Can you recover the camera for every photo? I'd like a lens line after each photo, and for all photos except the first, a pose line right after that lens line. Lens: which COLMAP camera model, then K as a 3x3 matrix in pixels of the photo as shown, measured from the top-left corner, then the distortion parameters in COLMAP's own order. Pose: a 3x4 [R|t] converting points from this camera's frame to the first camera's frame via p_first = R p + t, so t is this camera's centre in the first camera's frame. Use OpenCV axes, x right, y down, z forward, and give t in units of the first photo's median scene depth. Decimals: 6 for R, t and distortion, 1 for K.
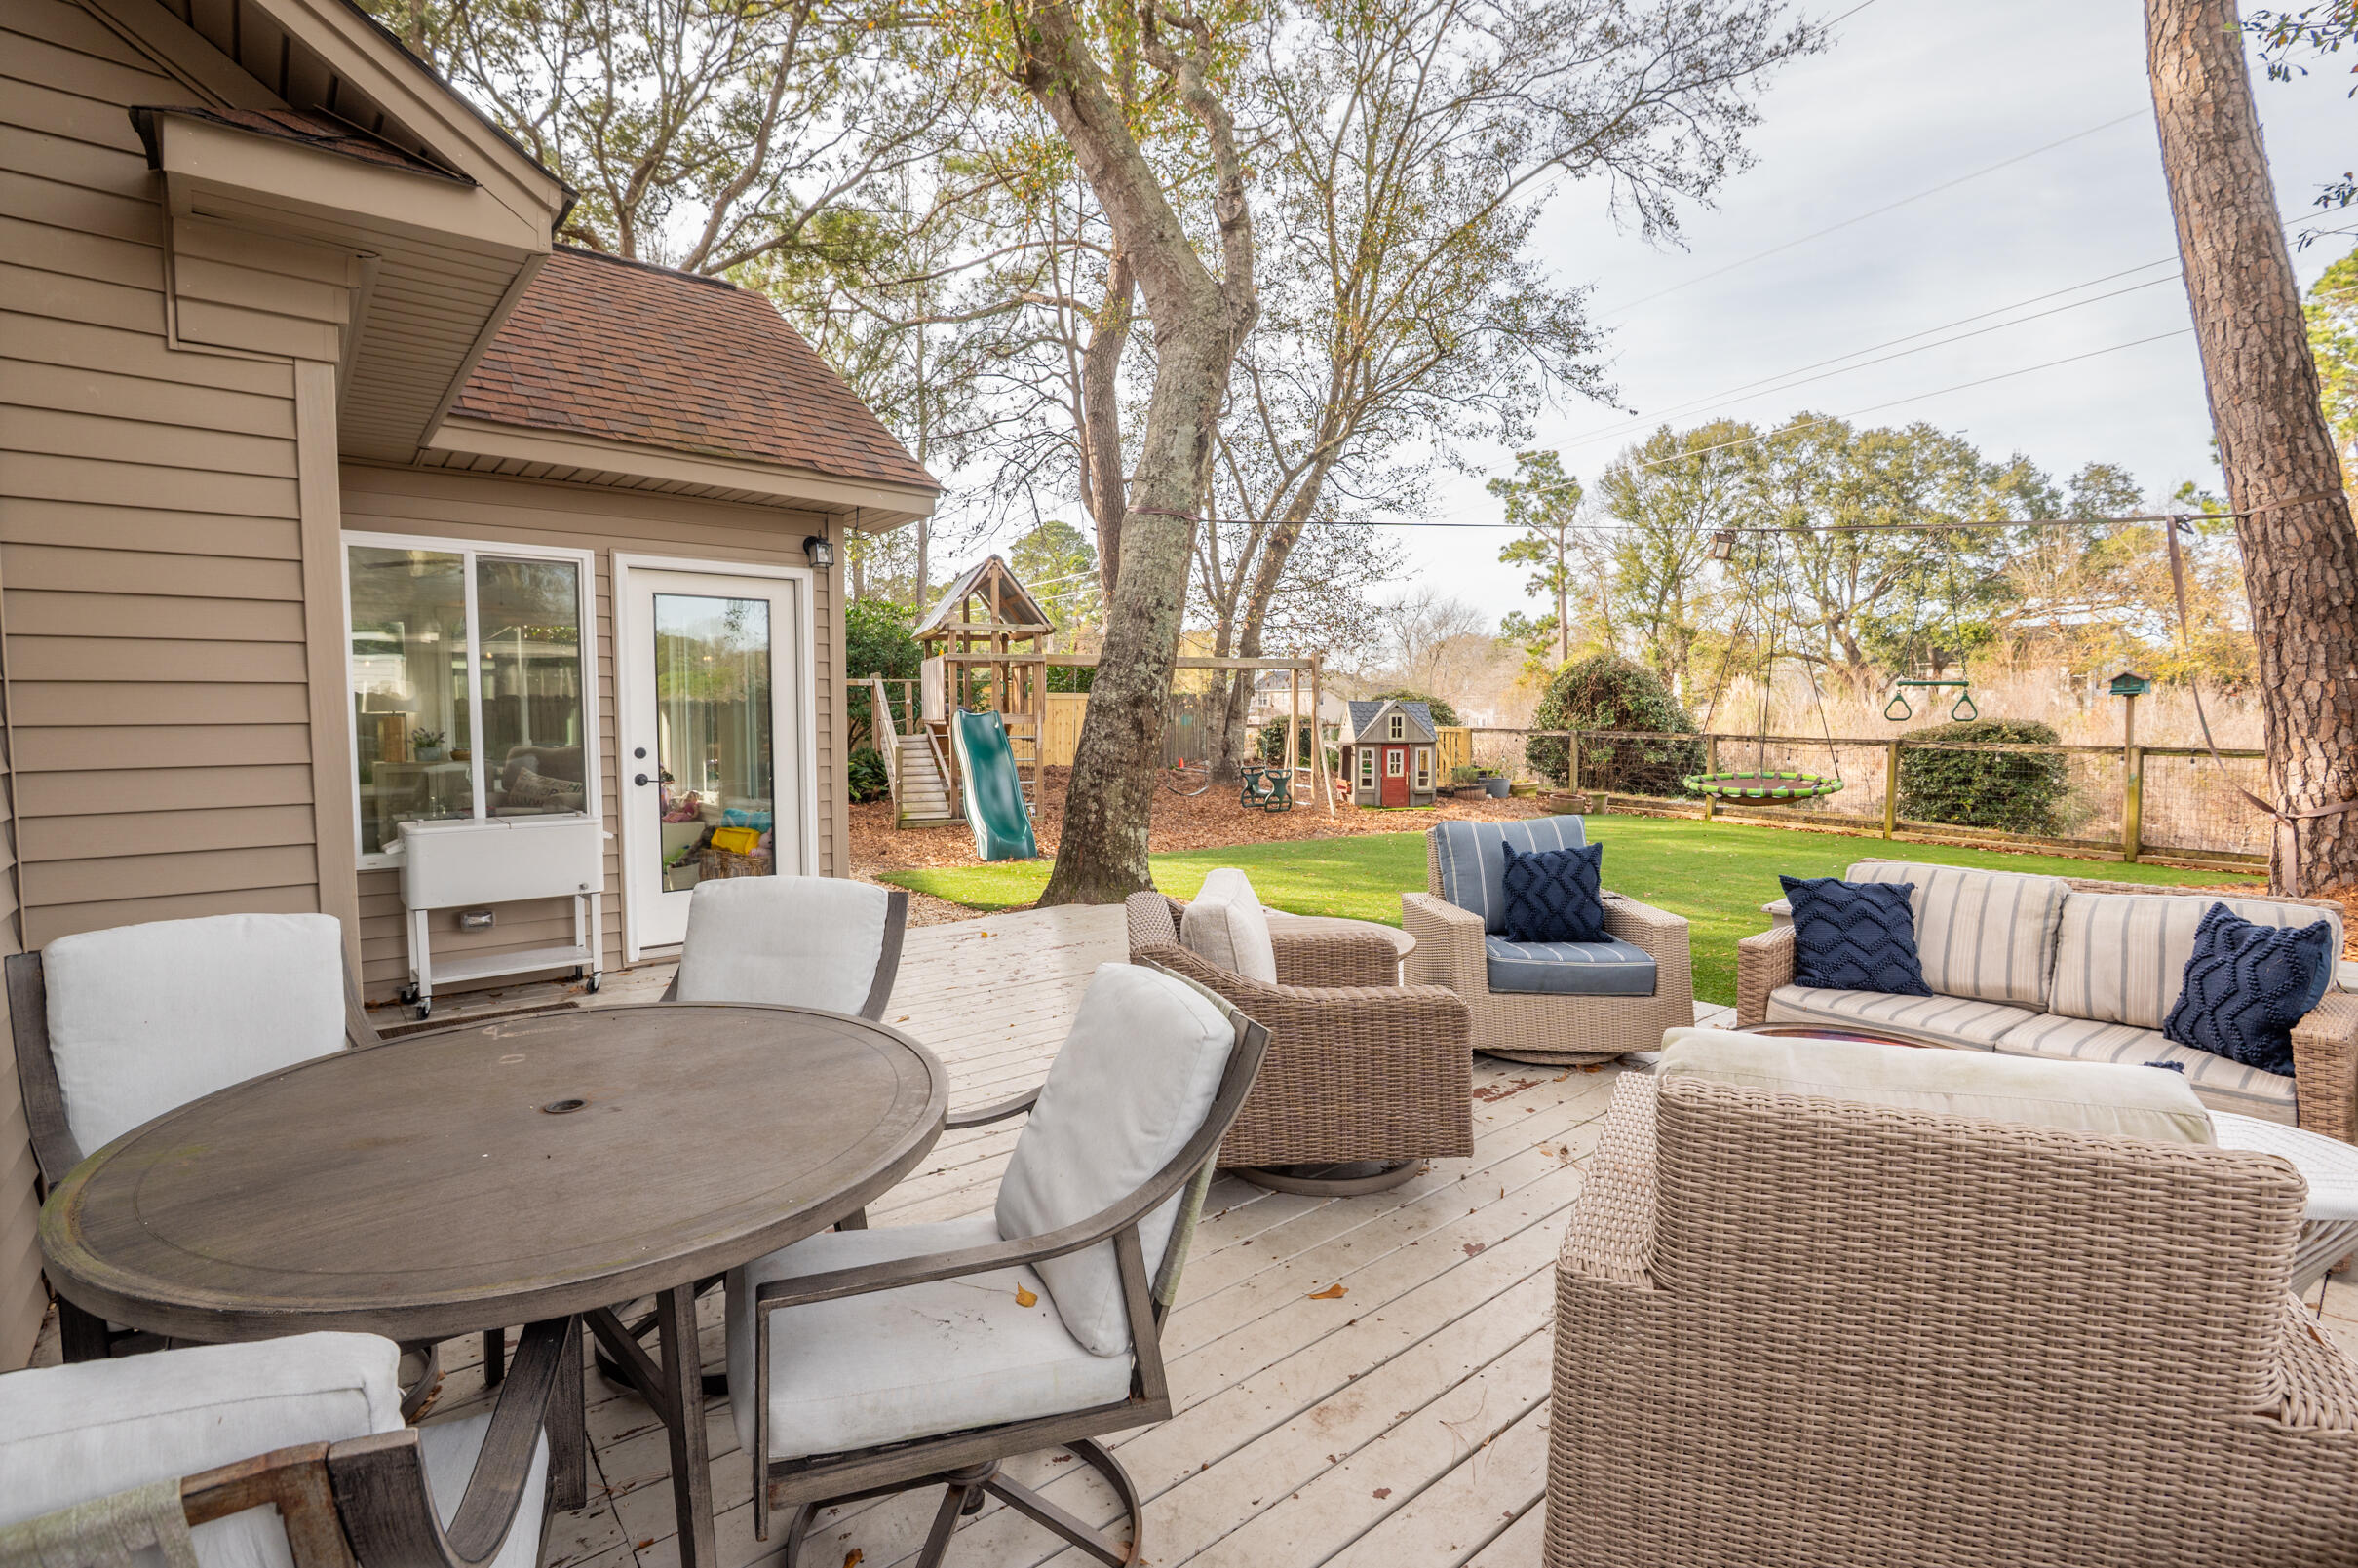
lens RADIAL K [[1075.3, 0, 1170.5], [0, 1075.3, 778.3], [0, 0, 1]] dist [-0.005296, -0.010090]
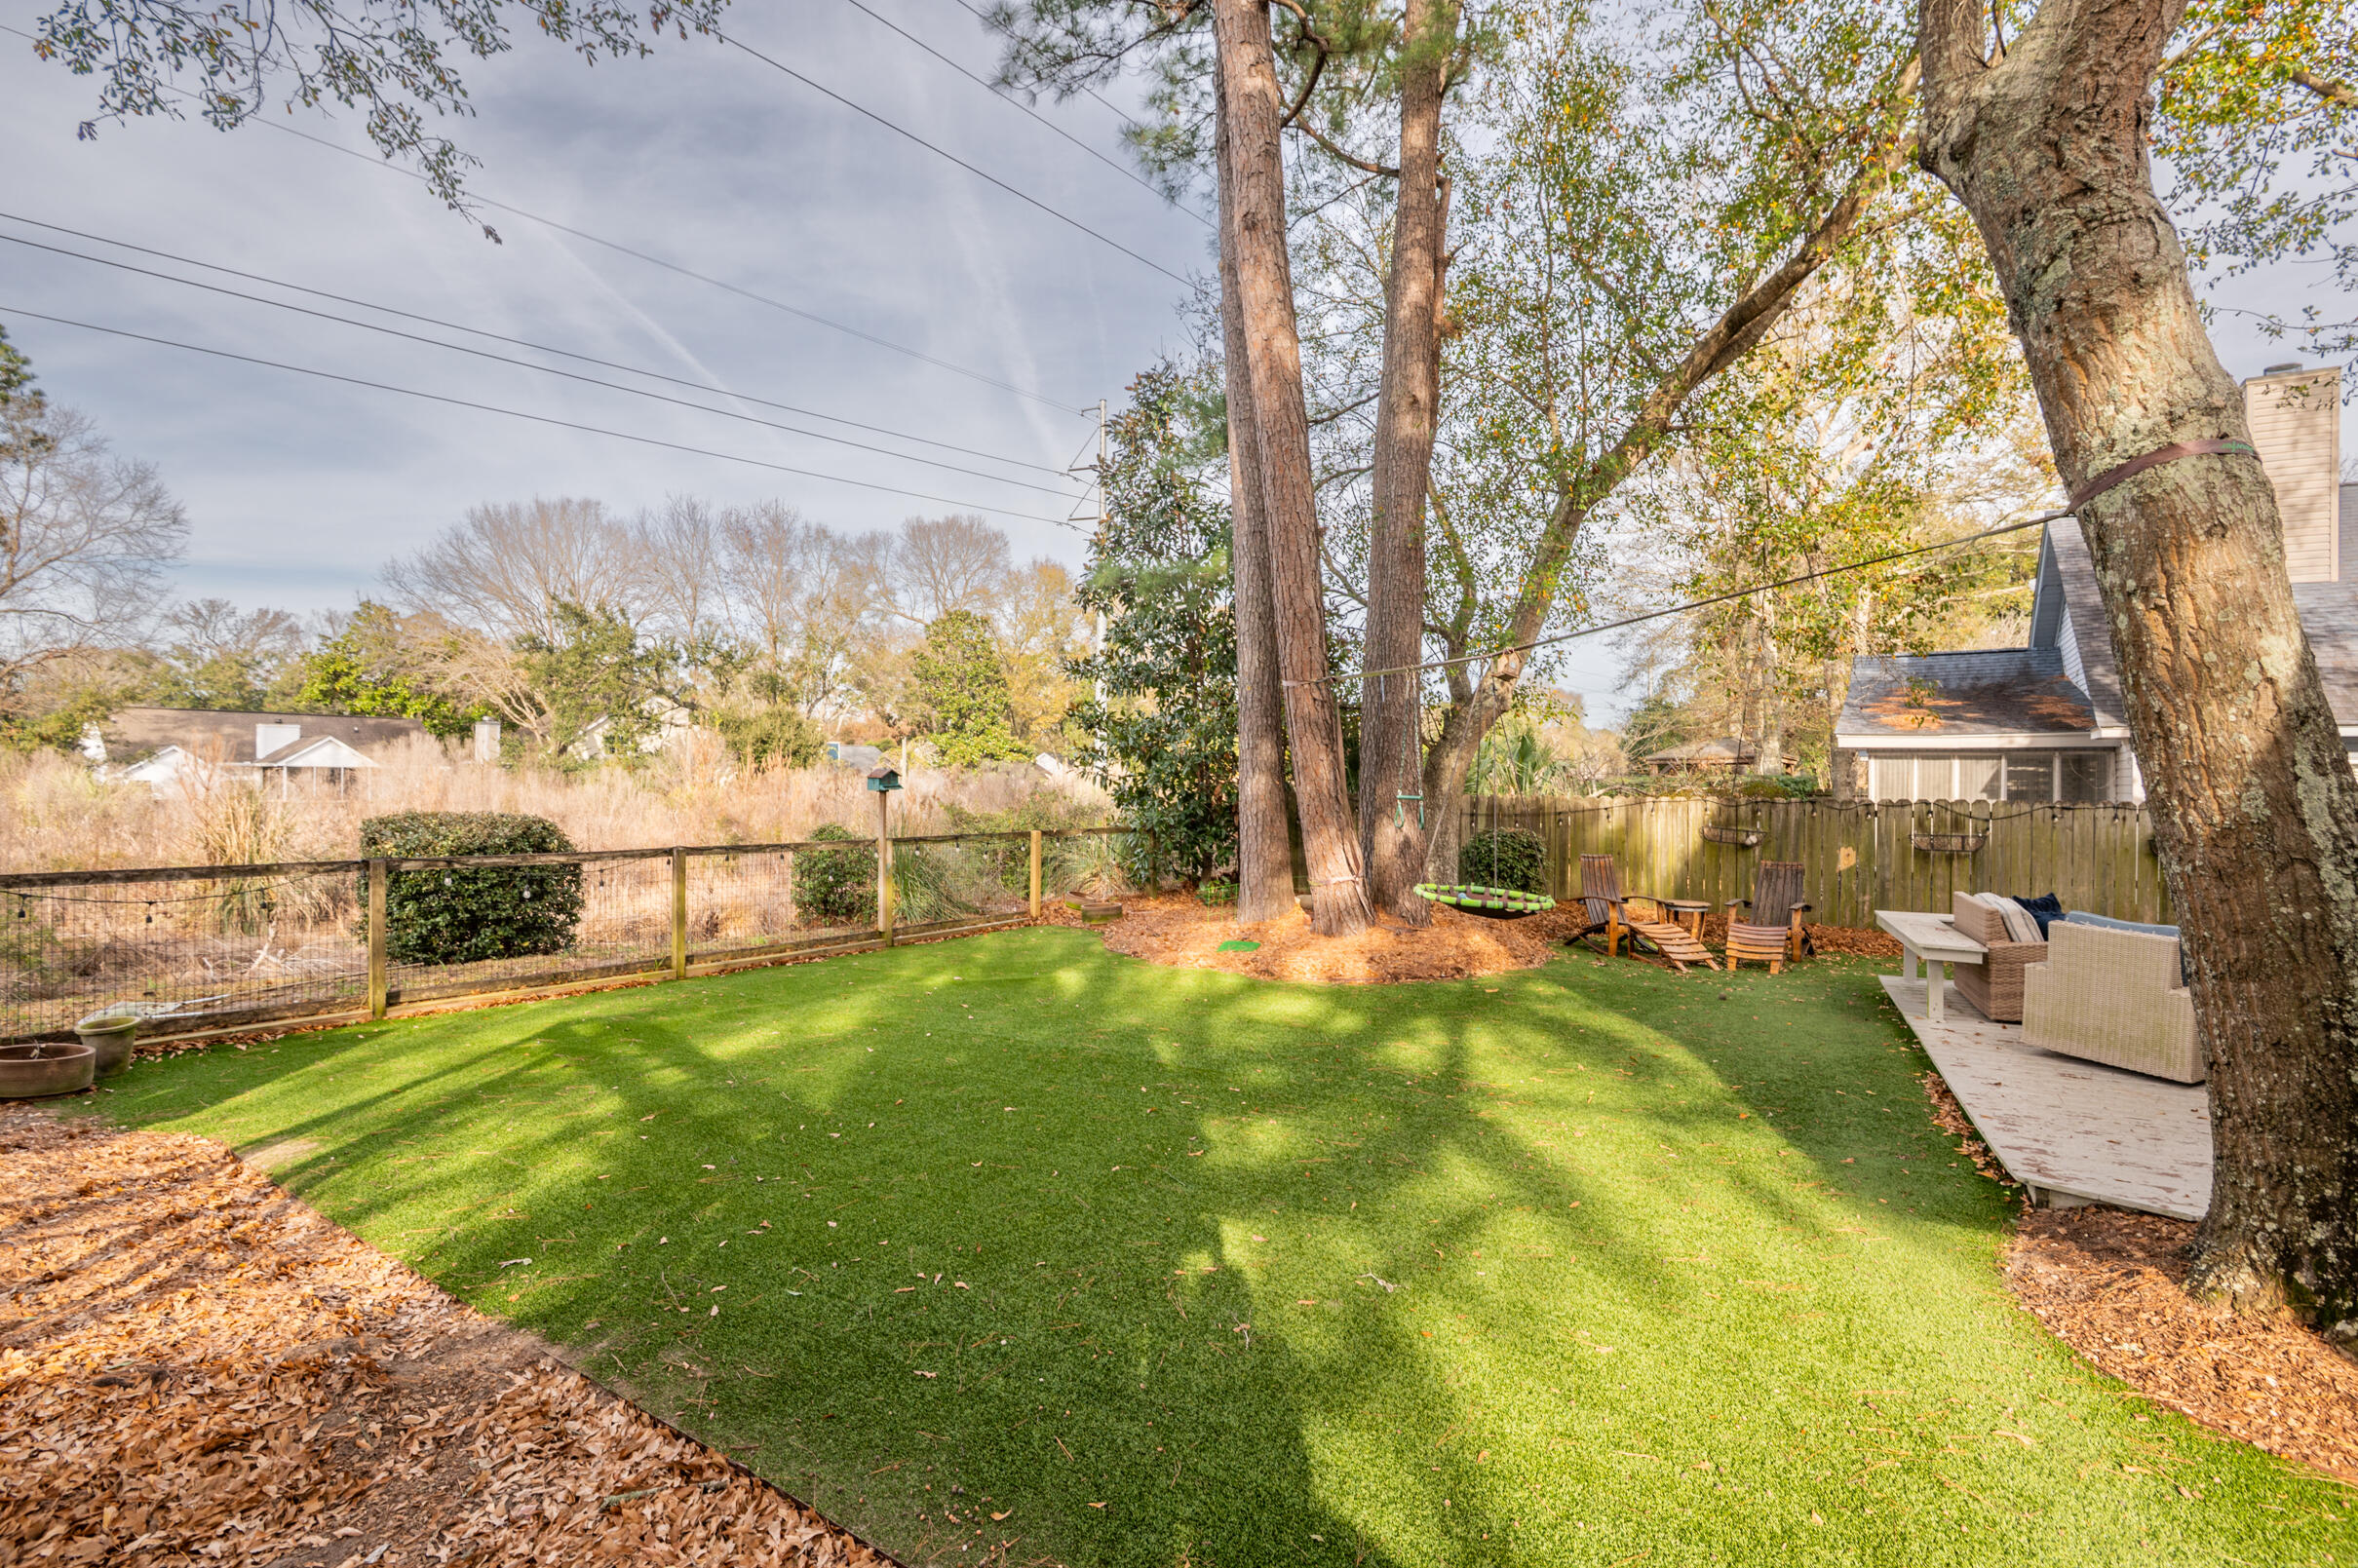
lens RADIAL K [[1093.5, 0, 1179.0], [0, 1093.5, 784.0], [0, 0, 1]] dist [-0.002000, -0.013195]
pose [[-0.397868, -0.008575, 0.917402, -0.129764], [0.049074, 0.998326, 0.030614, -0.063969], [-0.916129, 0.057201, -0.396782, 0.715316]]
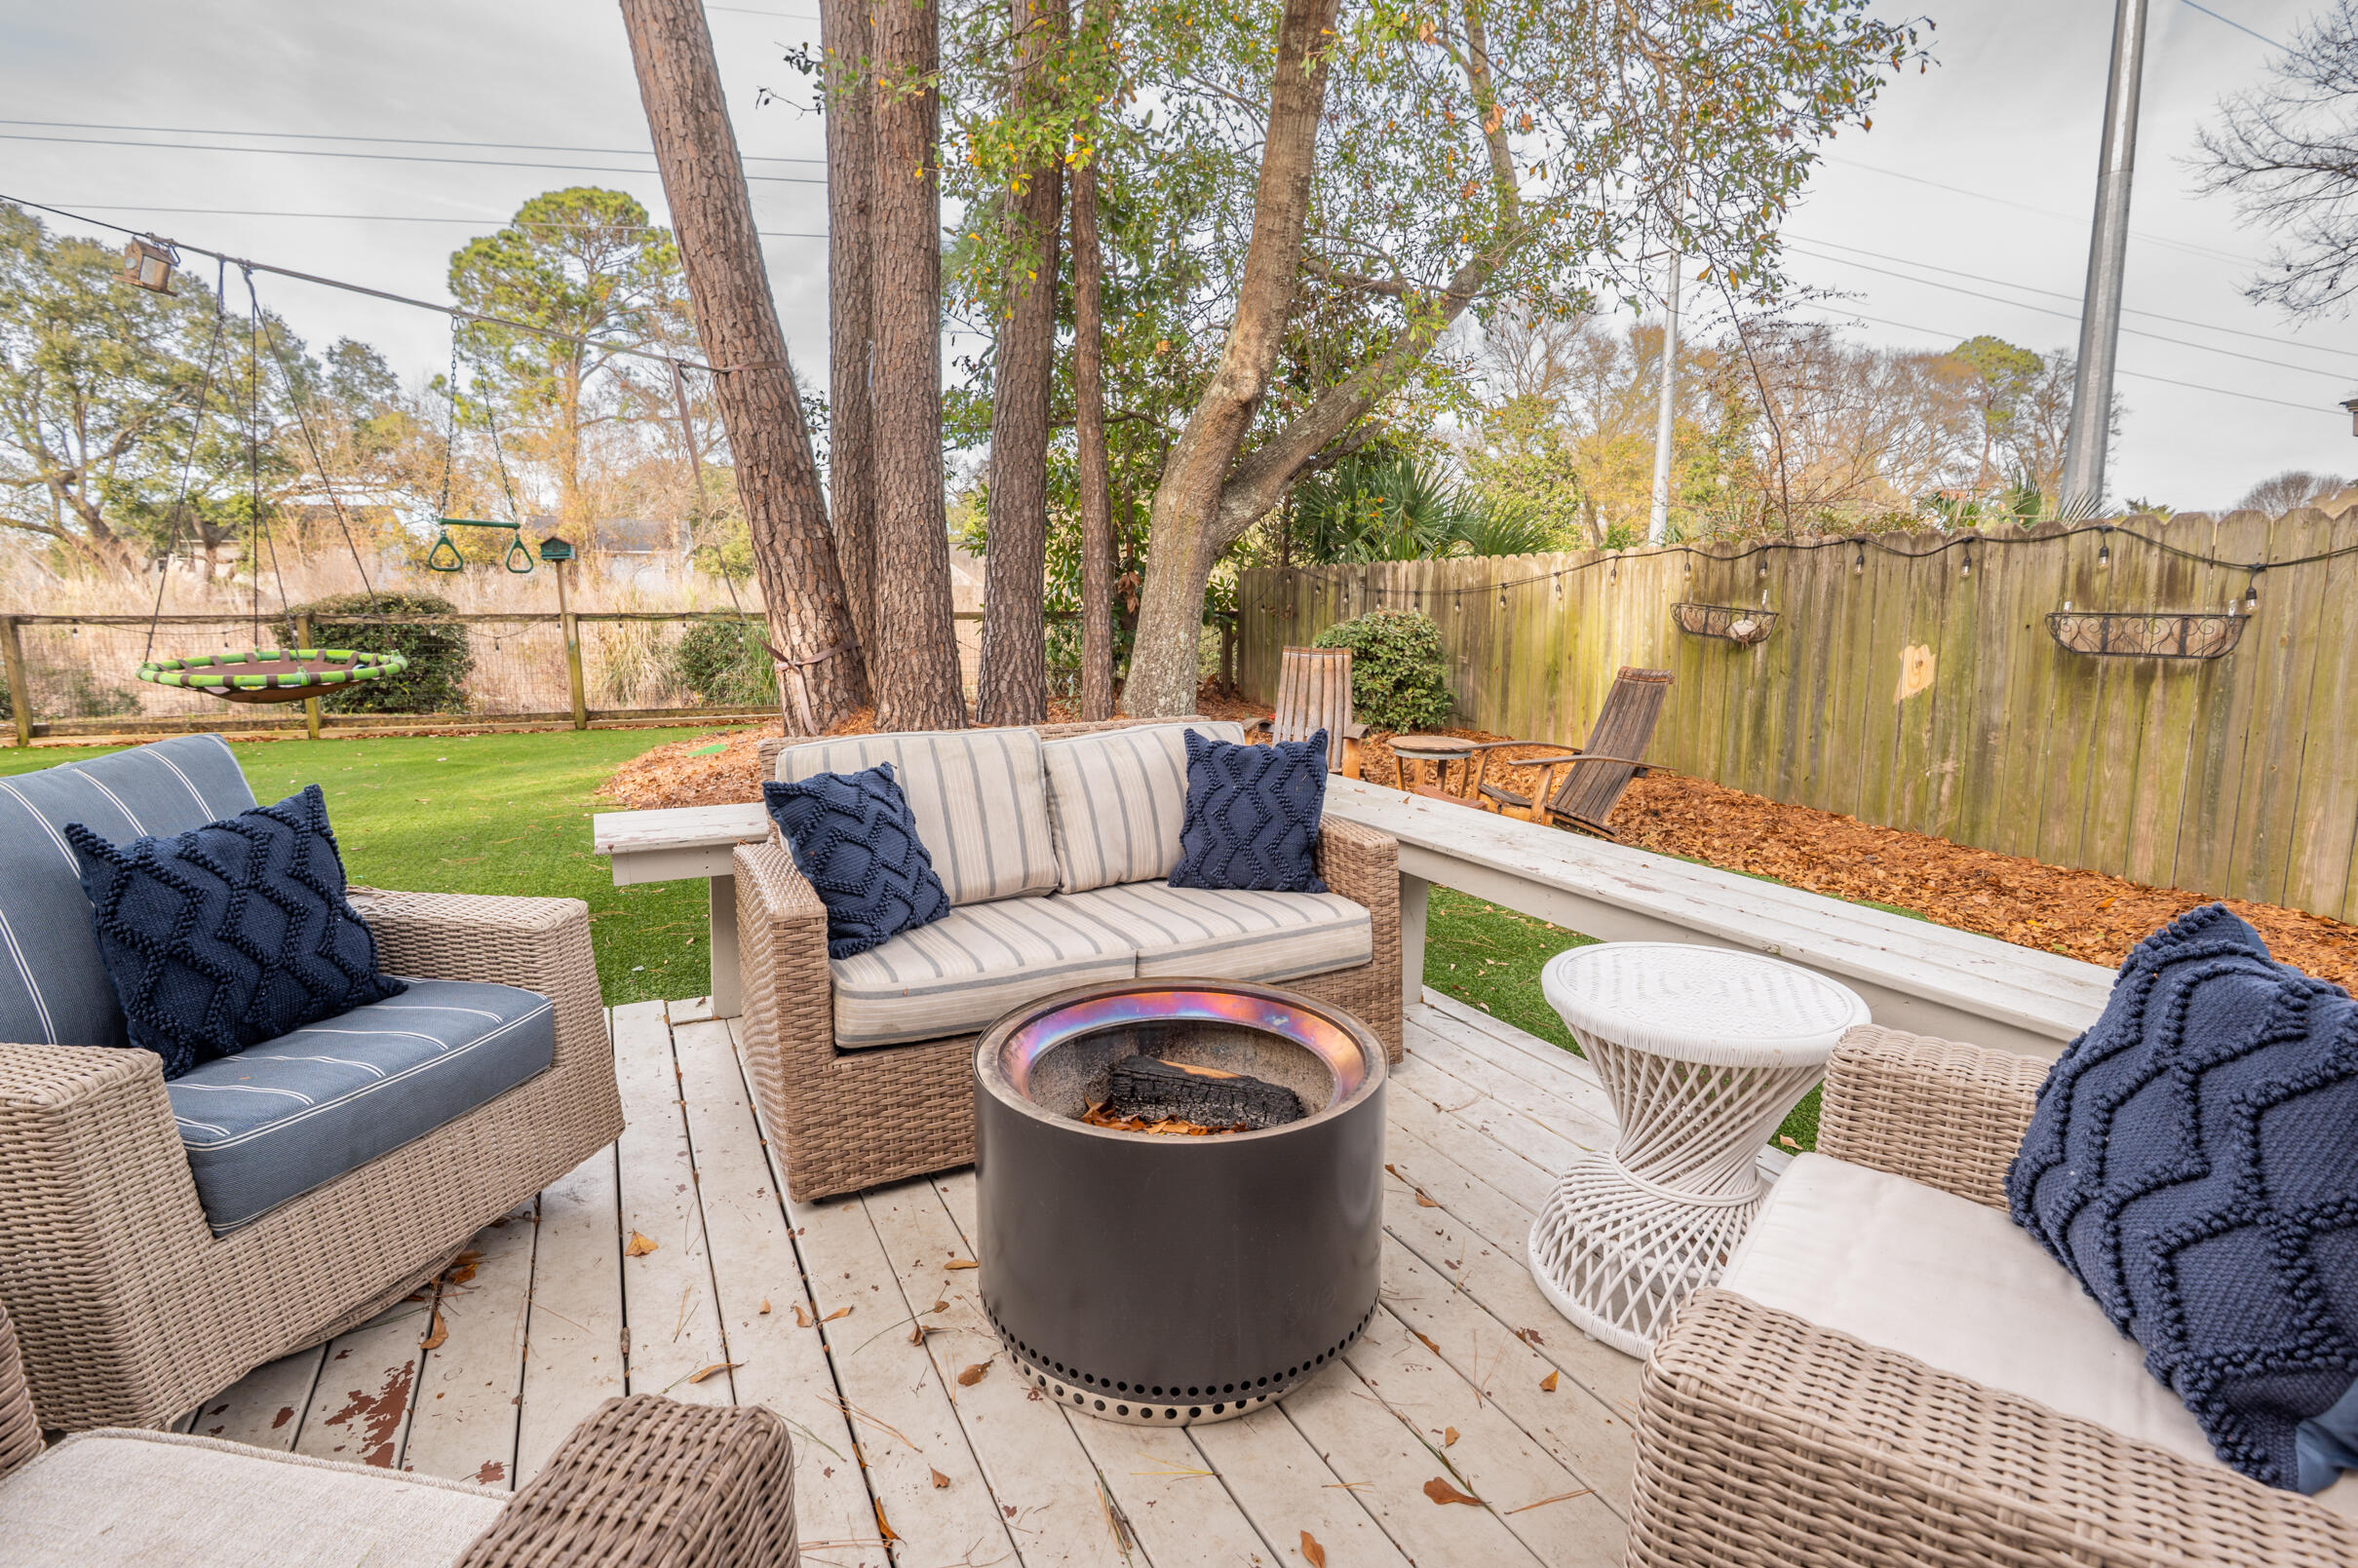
lens RADIAL K [[1109.4, 0, 1176.0], [0, 1109.4, 779.2], [0, 0, 1]] dist [-0.014264, -0.006038]
pose [[0.219232, -0.158719, 0.962676, 0.009285], [0.061406, 0.986968, 0.148740, 0.002842], [-0.973739, 0.026505, 0.226121, 0.135031]]
